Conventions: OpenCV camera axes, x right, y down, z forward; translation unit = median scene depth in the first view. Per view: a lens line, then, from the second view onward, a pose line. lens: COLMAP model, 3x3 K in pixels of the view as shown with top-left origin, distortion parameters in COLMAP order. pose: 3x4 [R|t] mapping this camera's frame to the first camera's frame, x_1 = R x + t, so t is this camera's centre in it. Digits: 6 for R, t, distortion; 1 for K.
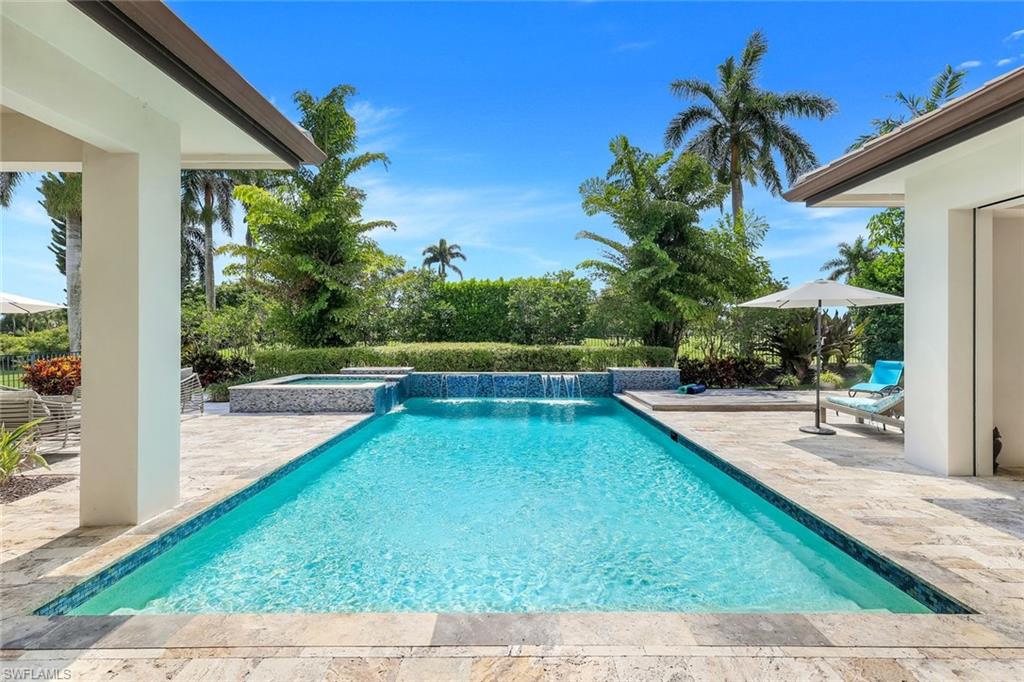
lens RADIAL K [[453.1, 0, 512.8], [0, 453.1, 337.0], [0, 0, 1]] dist [-0.000066, -0.000001]
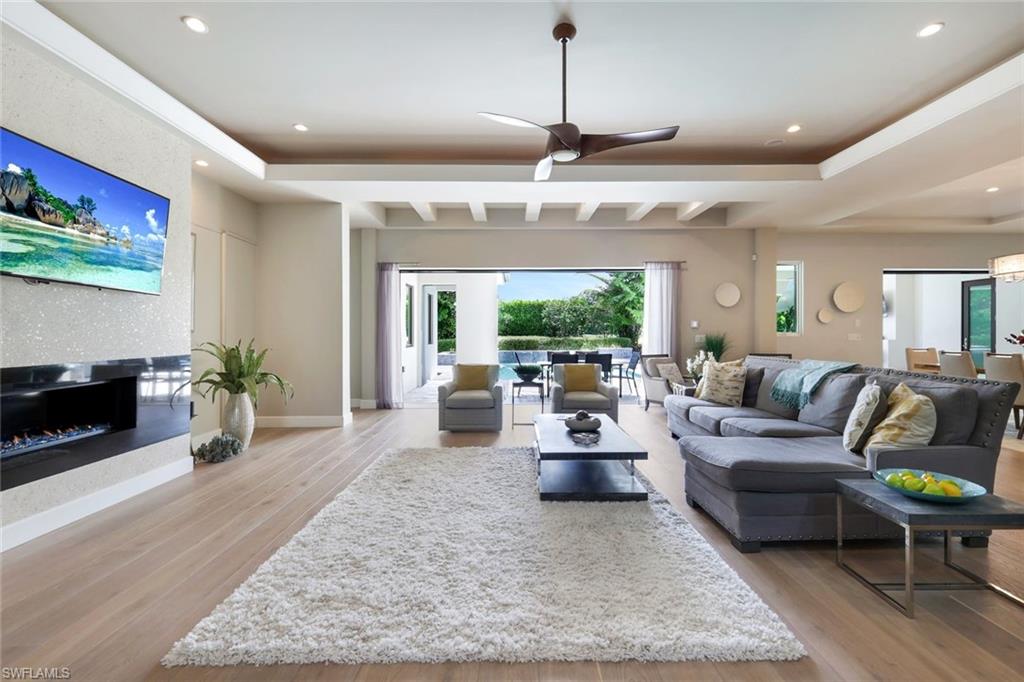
lens RADIAL K [[458.0, 0, 515.2], [0, 458.0, 335.7], [0, 0, 1]] dist [0.003179, 0.000371]
pose [[0.999953, -0.005042, 0.008269, -0.138256], [0.005045, 0.999987, -0.000425, 0.010995], [-0.008267, 0.000467, 0.999966, -0.841187]]
